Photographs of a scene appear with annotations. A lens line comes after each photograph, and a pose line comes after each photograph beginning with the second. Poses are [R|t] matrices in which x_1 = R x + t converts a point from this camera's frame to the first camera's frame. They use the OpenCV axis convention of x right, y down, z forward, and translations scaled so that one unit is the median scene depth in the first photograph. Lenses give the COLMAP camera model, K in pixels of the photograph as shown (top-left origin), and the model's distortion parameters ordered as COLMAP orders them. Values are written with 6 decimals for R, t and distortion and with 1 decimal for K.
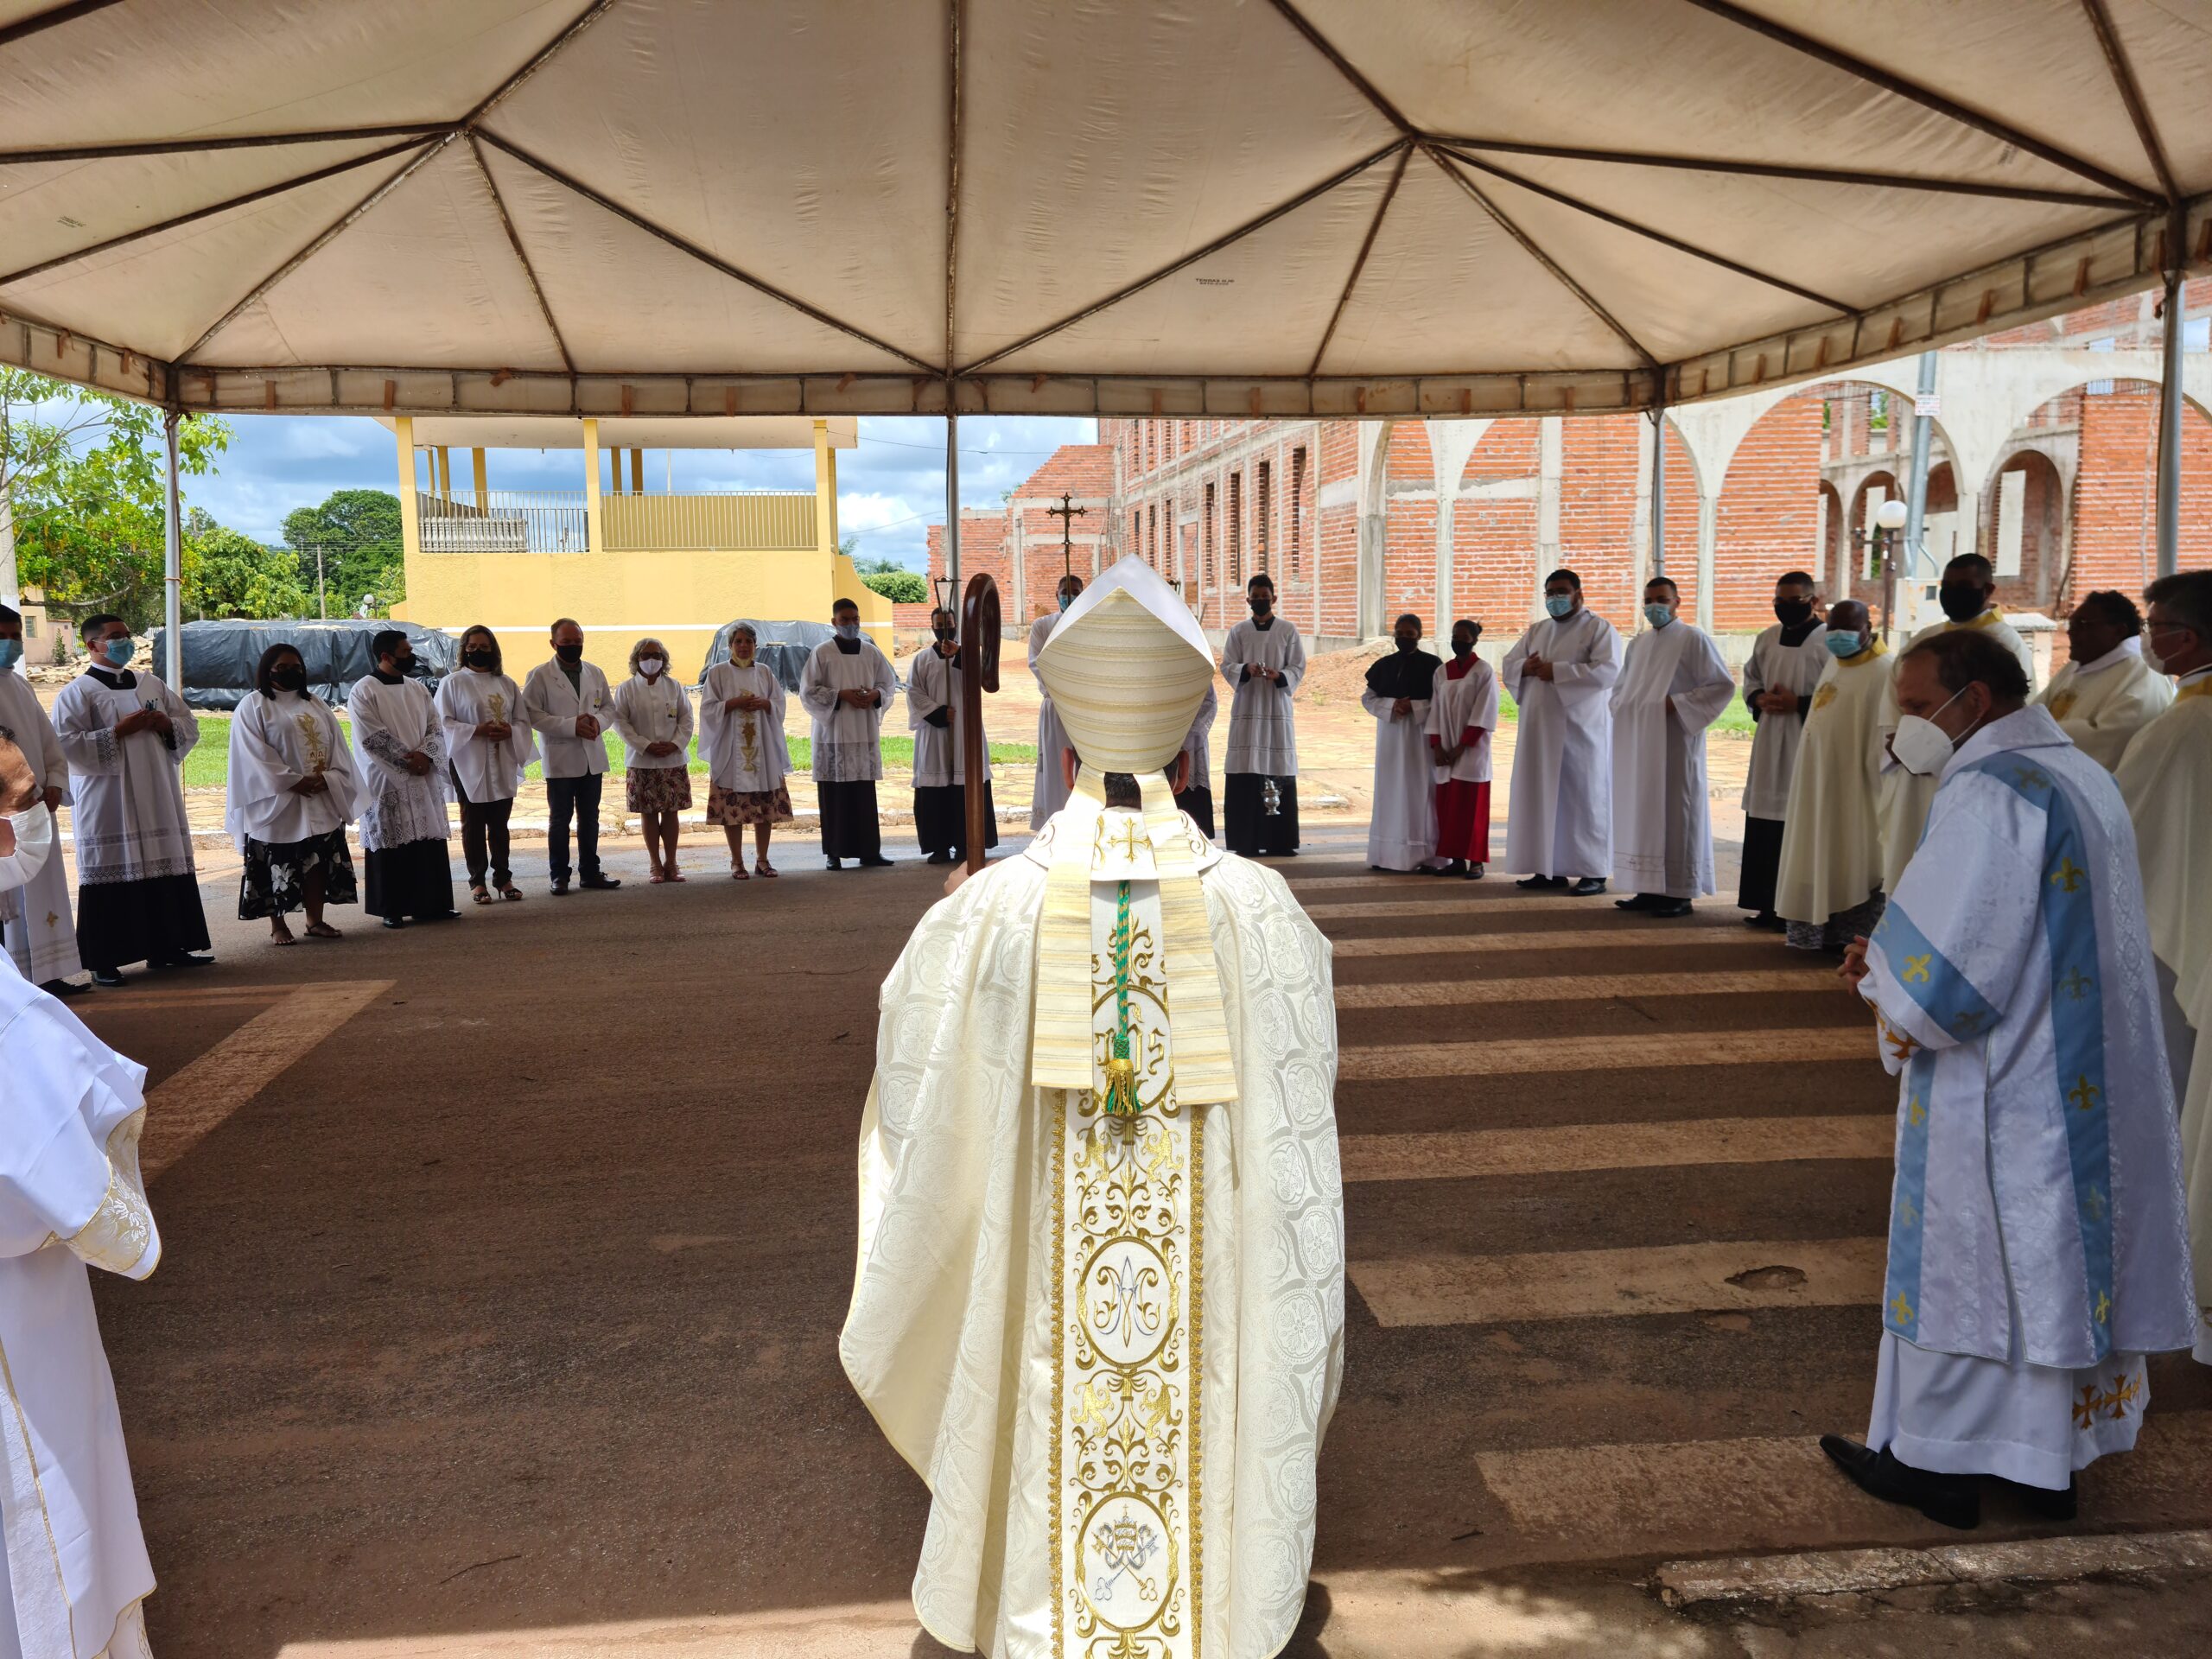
lens RADIAL K [[1770.1, 0, 1099.3], [0, 1770.1, 825.9], [0, 0, 1]] dist [0.090434, -0.087018]
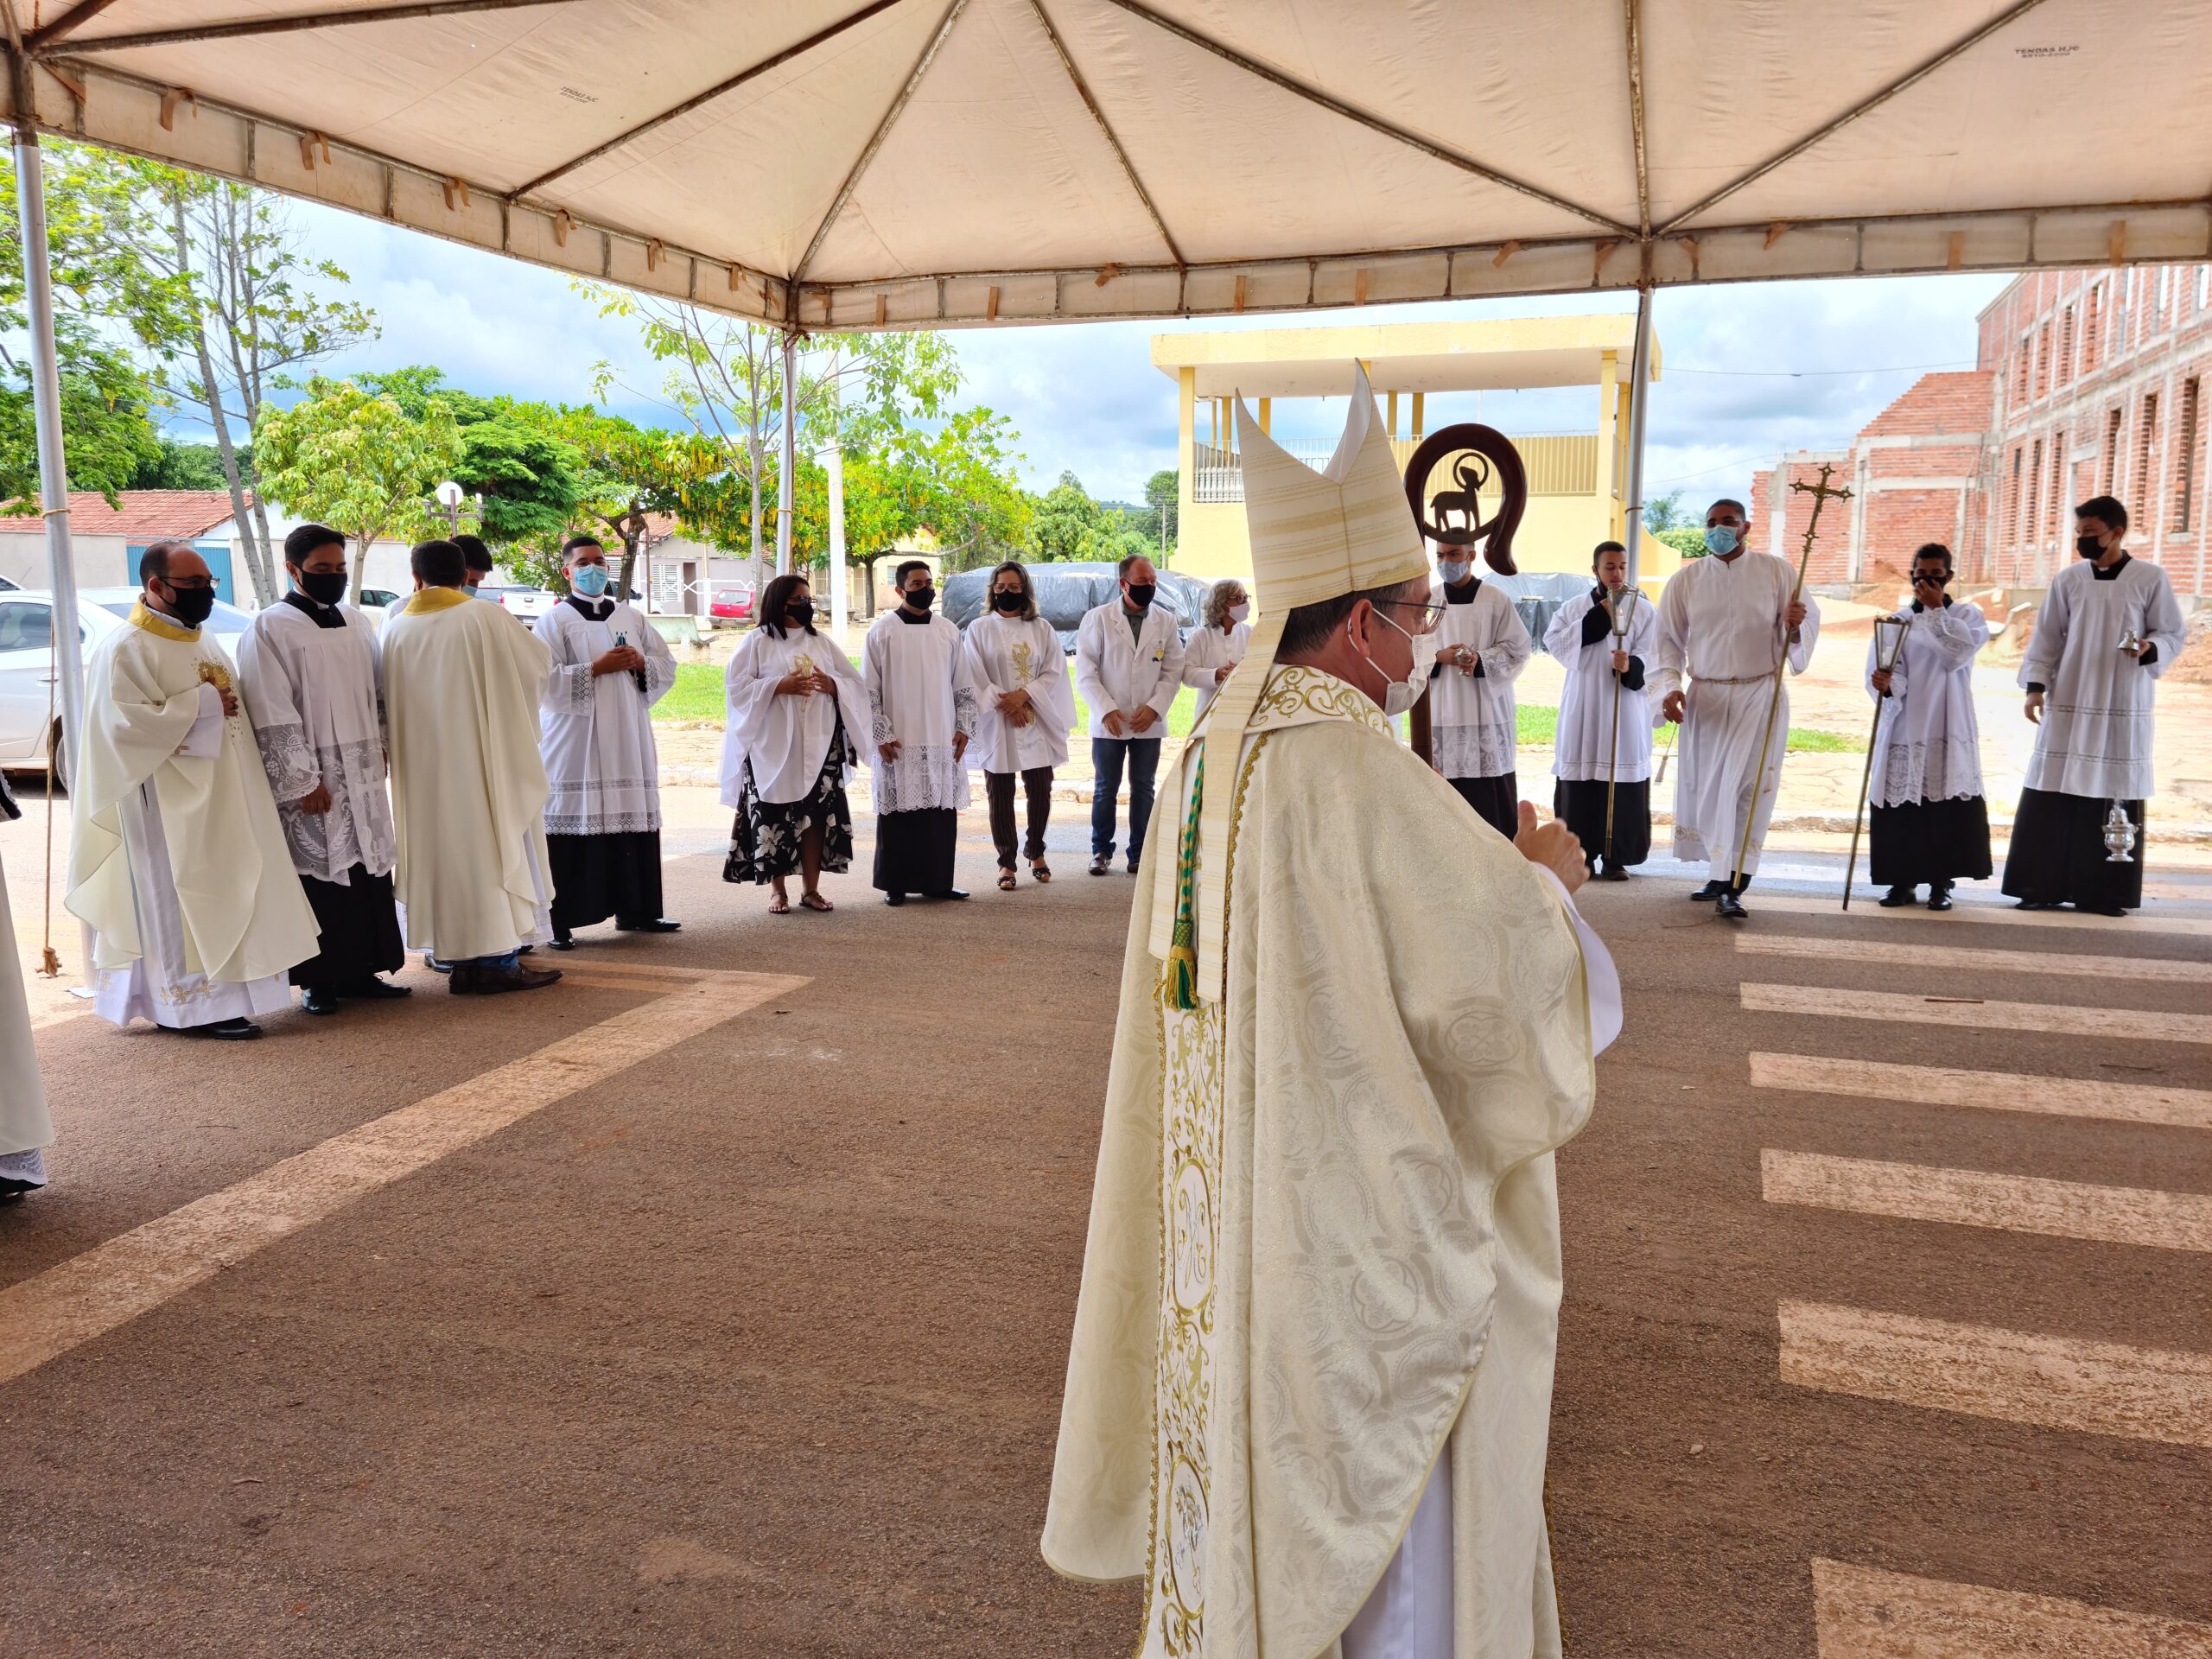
lens RADIAL K [[1770.1, 0, 1107.6], [0, 1770.1, 818.0], [0, 0, 1]] dist [0.090434, -0.087018]
pose [[0.900654, 0.073926, -0.428203, 0.055246], [-0.065800, 0.997261, 0.033771, -0.017959], [0.429526, -0.002240, 0.903052, 0.221903]]
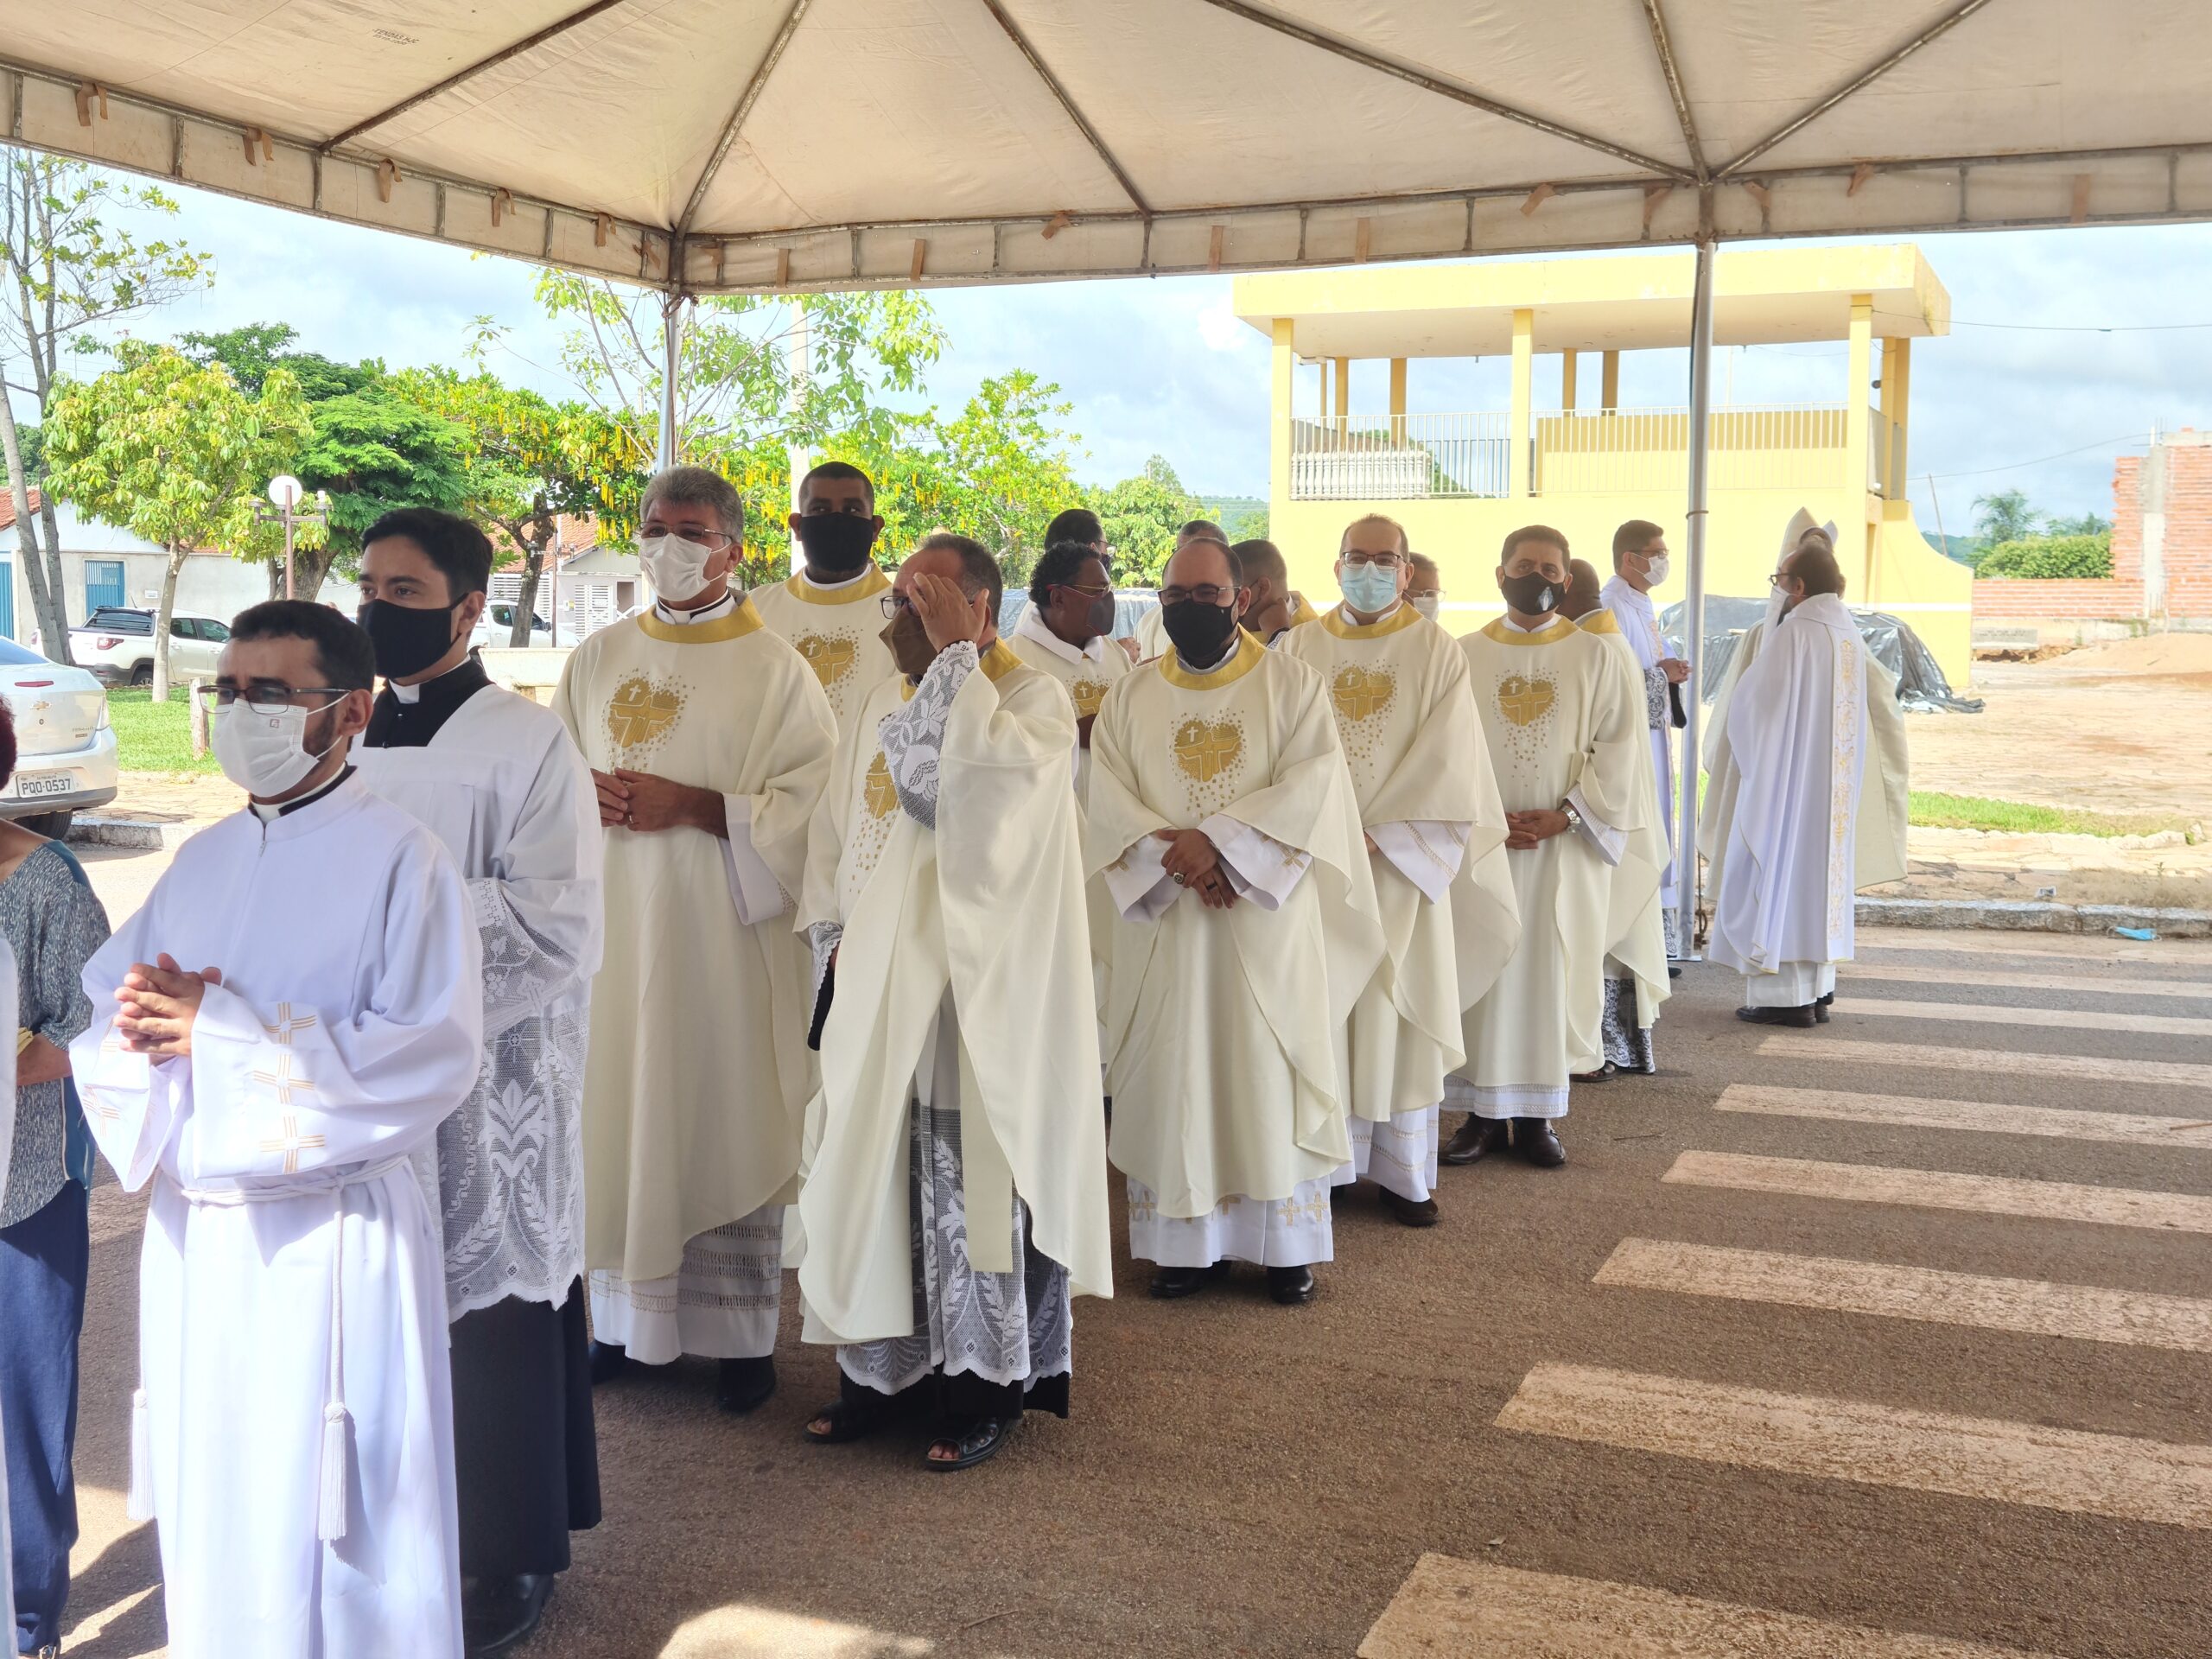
lens RADIAL K [[2552.6, 0, 1069.4], [0, 2552.6, 769.1], [0, 0, 1]] dist [0.061577, 0.000000]
pose [[0.870944, 0.050426, -0.488788, 0.170210], [-0.075661, 0.996620, -0.032000, -0.007312], [0.485522, 0.064852, 0.871815, 0.146353]]
